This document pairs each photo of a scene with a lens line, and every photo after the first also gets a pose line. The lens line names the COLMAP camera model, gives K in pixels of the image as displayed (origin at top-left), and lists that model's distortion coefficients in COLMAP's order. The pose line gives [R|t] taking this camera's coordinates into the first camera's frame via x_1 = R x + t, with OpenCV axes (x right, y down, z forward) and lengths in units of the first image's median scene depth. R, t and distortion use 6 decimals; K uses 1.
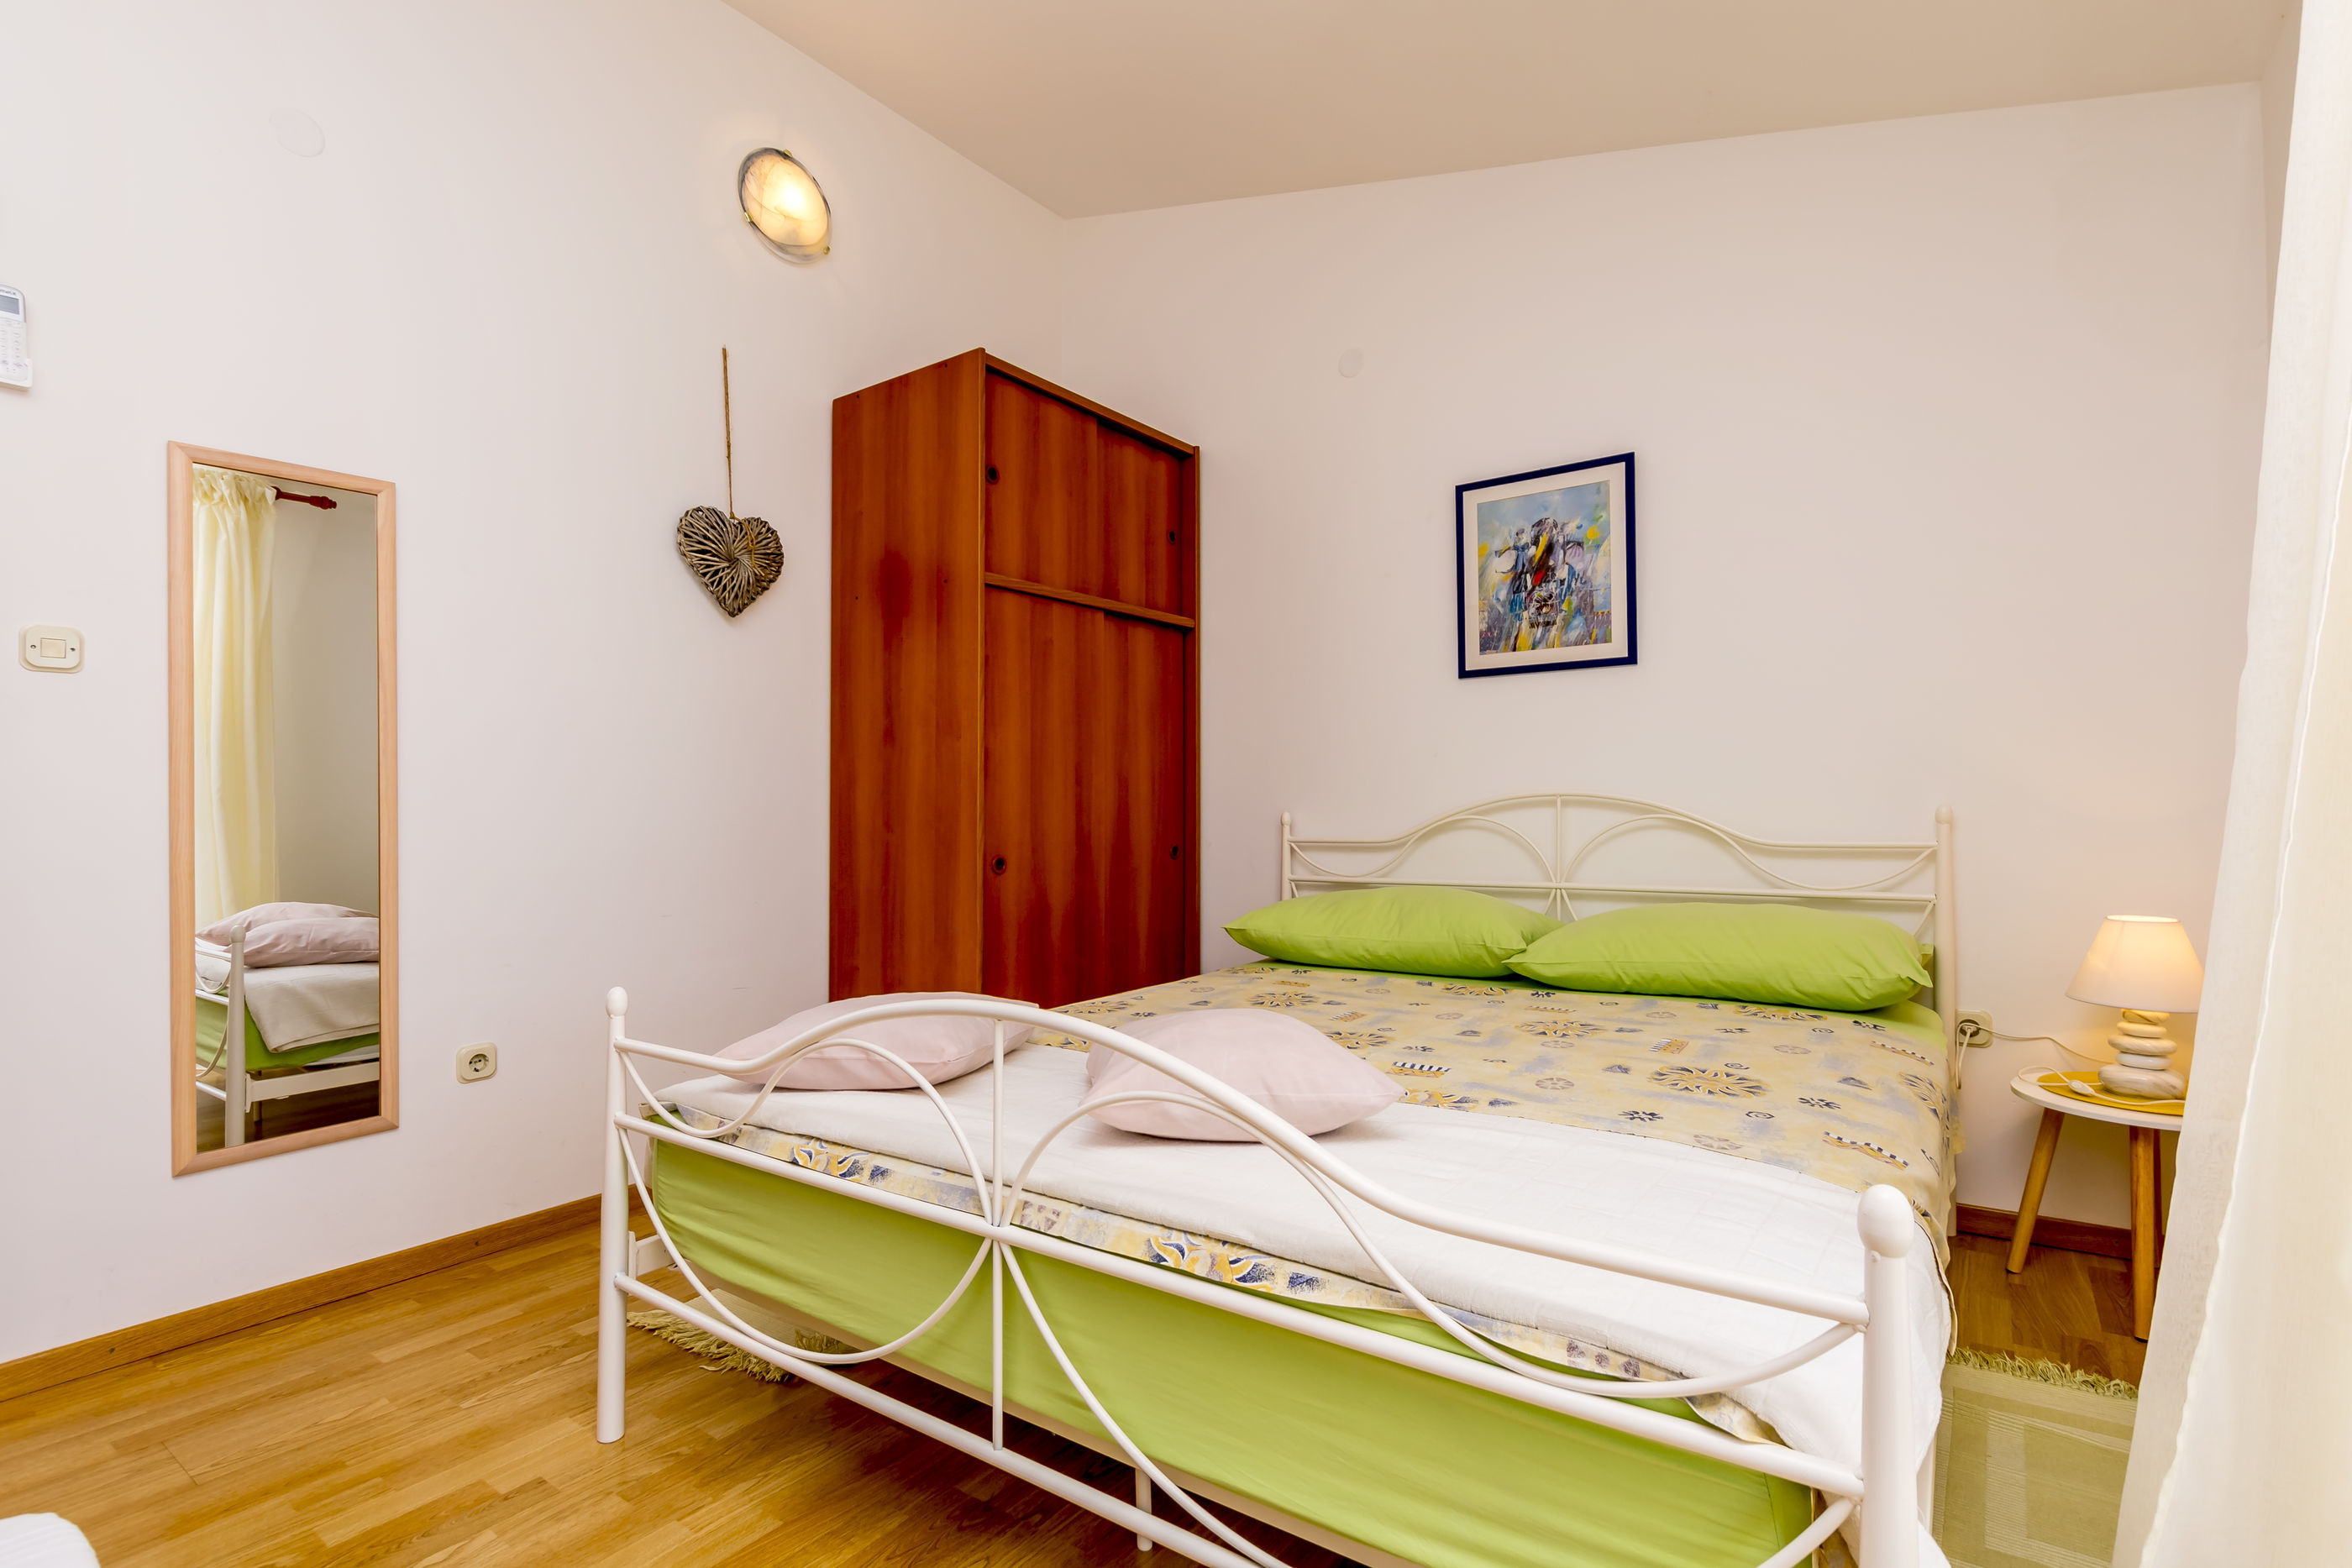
lens RADIAL K [[1112.3, 0, 1176.0], [0, 1112.3, 784.0], [0, 0, 1]] dist [0.000412, 0.000036]
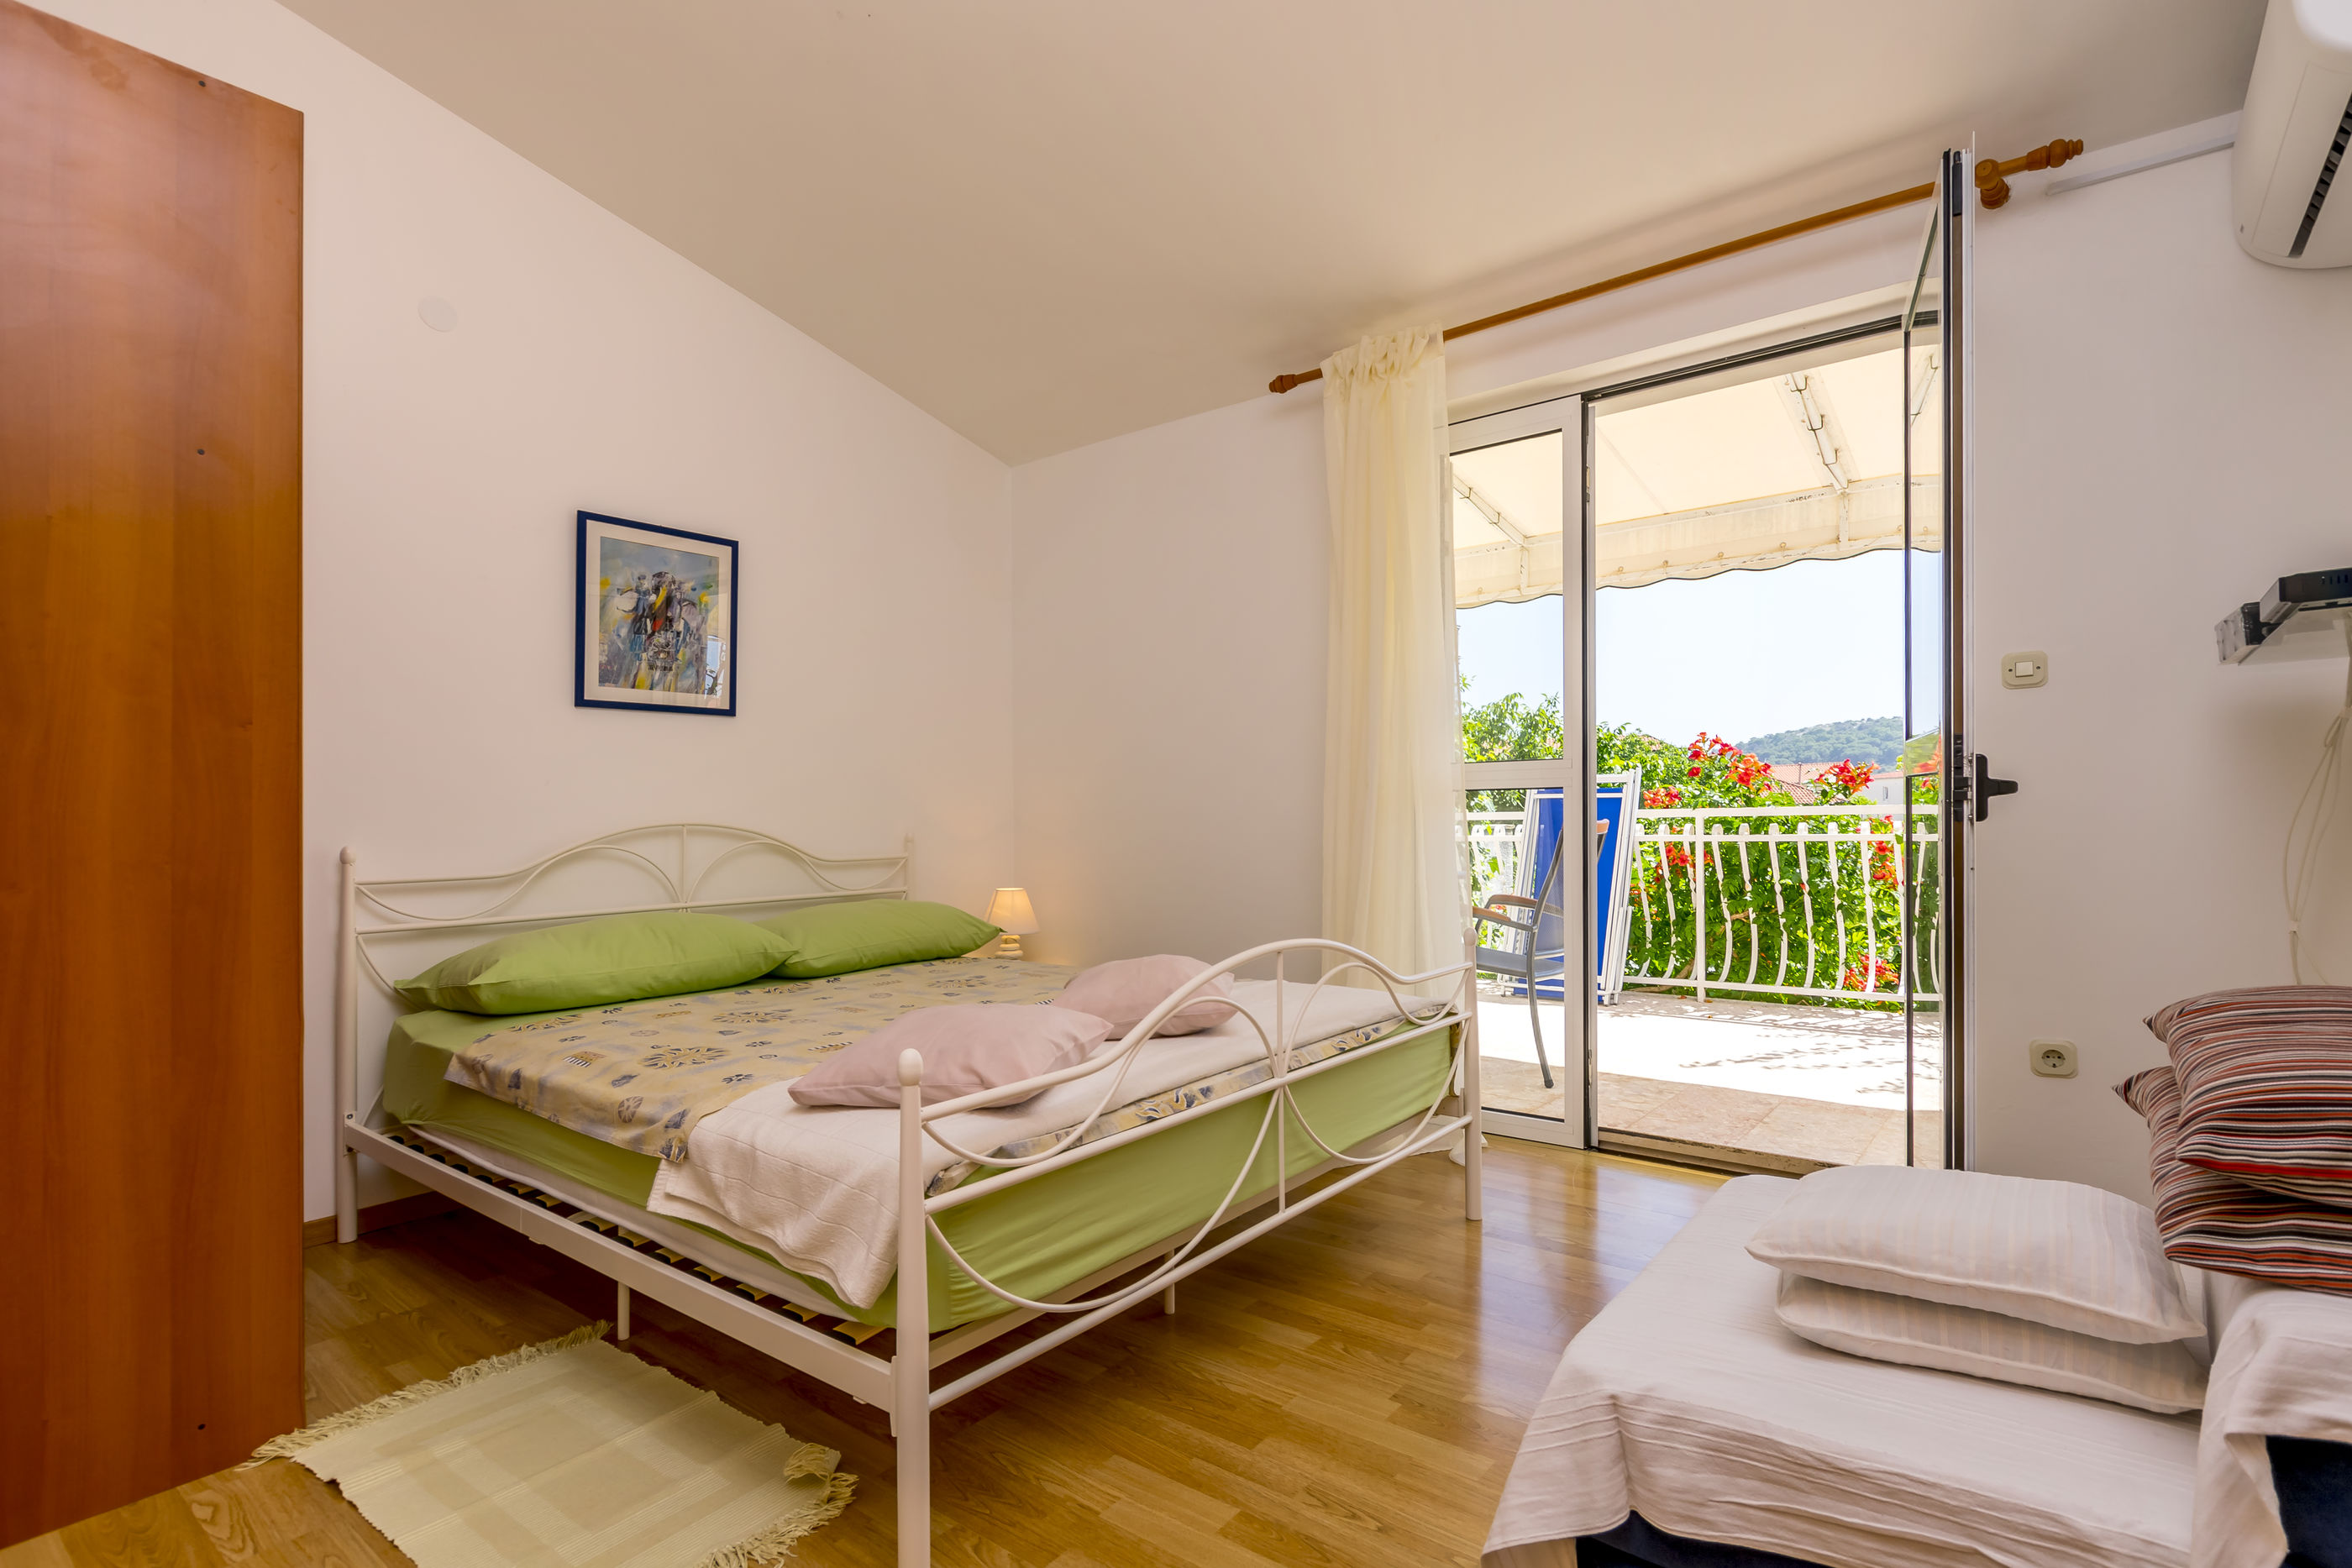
lens RADIAL K [[1137.2, 0, 1171.4], [0, 1137.2, 829.2], [0, 0, 1]] dist [-0.001060, -0.000266]
pose [[0.043886, 0.002788, 0.999033, -0.767102], [-0.003610, 0.999990, -0.002632, 0.015424], [-0.999030, -0.003491, 0.043896, 0.454817]]
